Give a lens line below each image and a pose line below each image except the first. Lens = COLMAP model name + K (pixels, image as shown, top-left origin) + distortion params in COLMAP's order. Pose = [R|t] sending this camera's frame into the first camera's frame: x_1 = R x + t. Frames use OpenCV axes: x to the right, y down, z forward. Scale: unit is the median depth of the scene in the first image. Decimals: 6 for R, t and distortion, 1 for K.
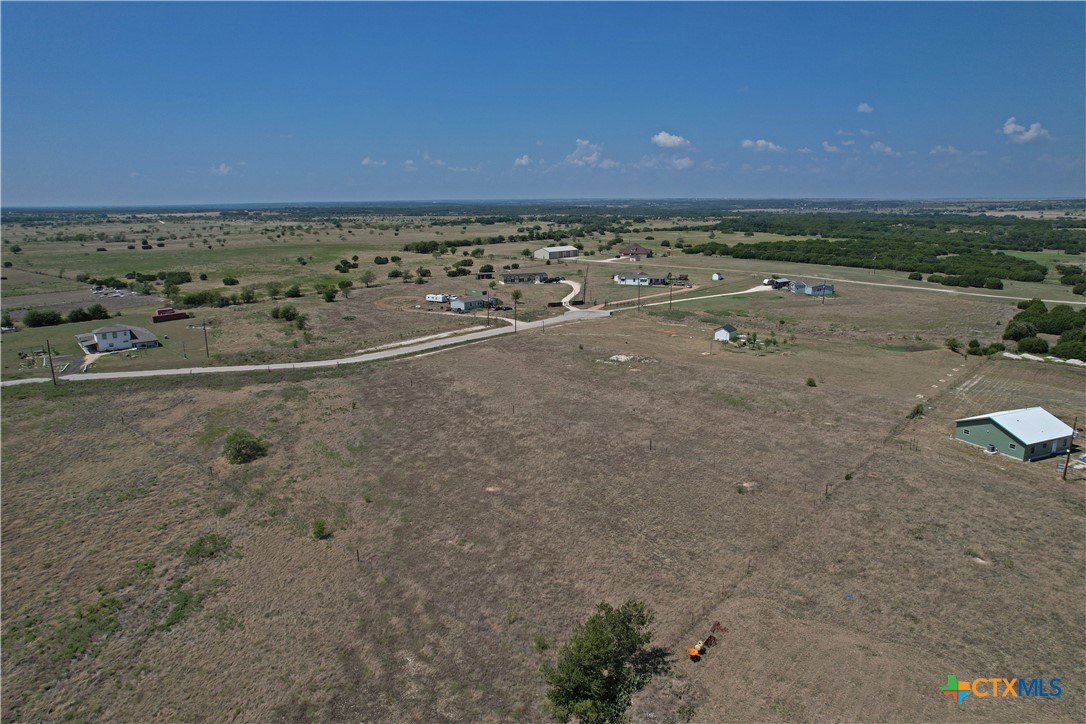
lens RADIAL K [[692.7, 0, 542.2], [0, 692.7, 362.8], [0, 0, 1]] dist [-0.079107, 0.073814]
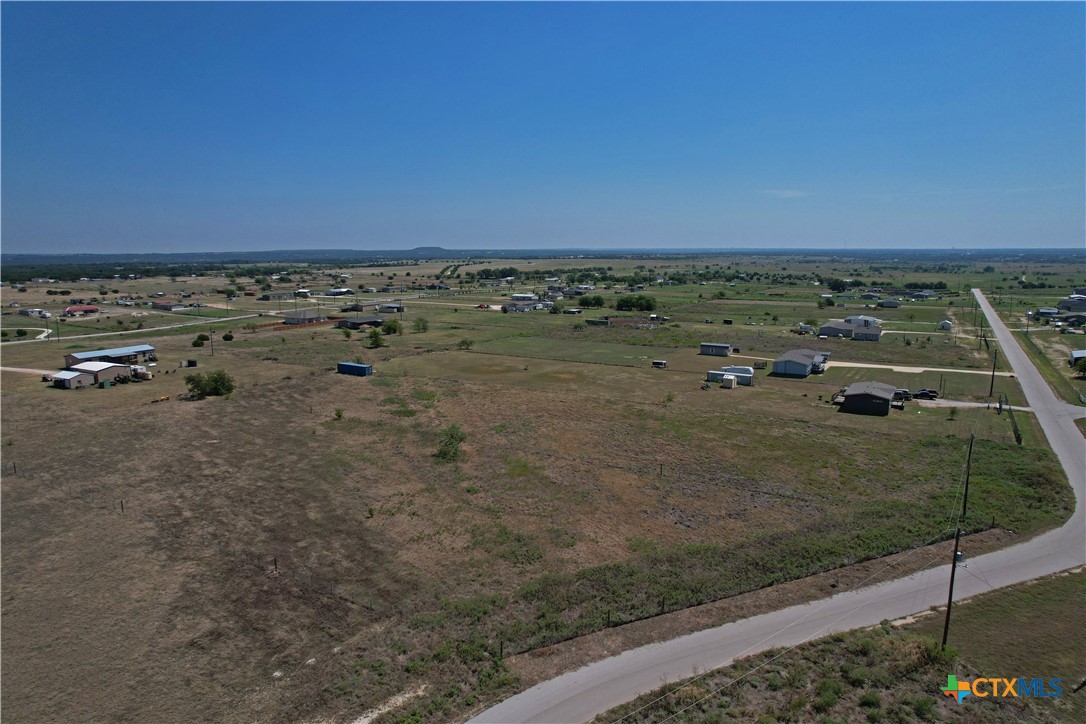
lens RADIAL K [[692.7, 0, 542.2], [0, 692.7, 362.8], [0, 0, 1]] dist [-0.079107, 0.073814]
pose [[-0.985010, 0.044907, -0.166548, -0.239430], [-0.023966, 0.920524, 0.389950, -0.232098], [0.170823, 0.388097, -0.905649, 1.126361]]
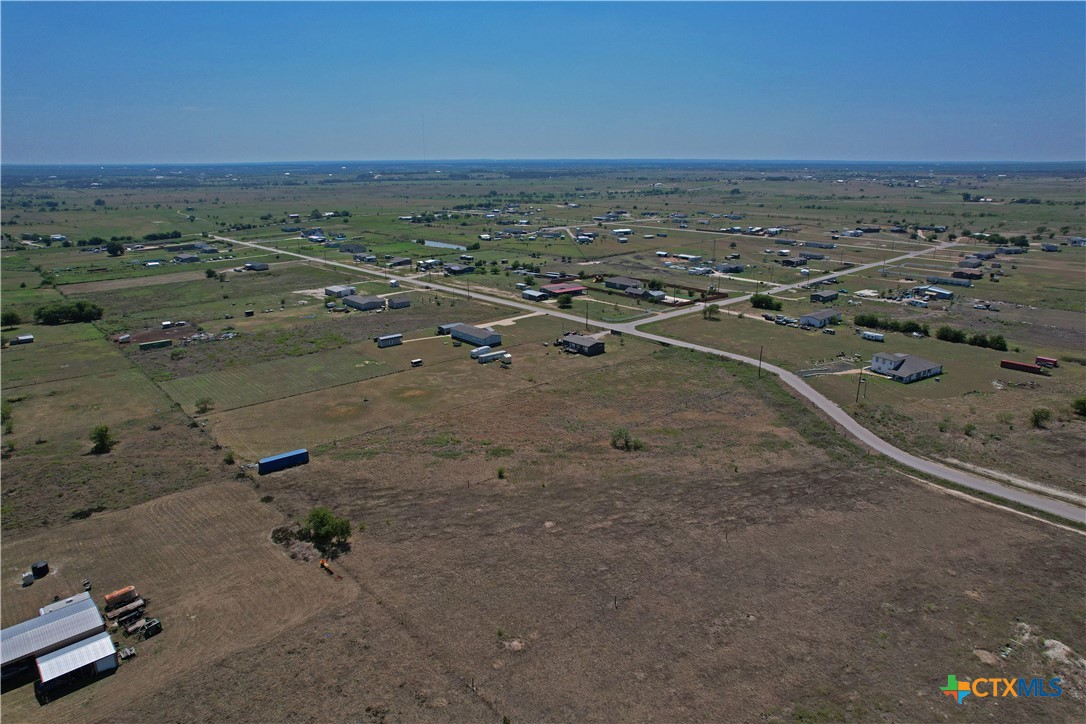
lens RADIAL K [[692.7, 0, 542.2], [0, 692.7, 362.8], [0, 0, 1]] dist [-0.079107, 0.073814]
pose [[-0.139537, 0.294107, -0.945532, 0.599245], [-0.228849, 0.919444, 0.319765, -0.291598], [0.963409, 0.261003, -0.060990, 0.511951]]
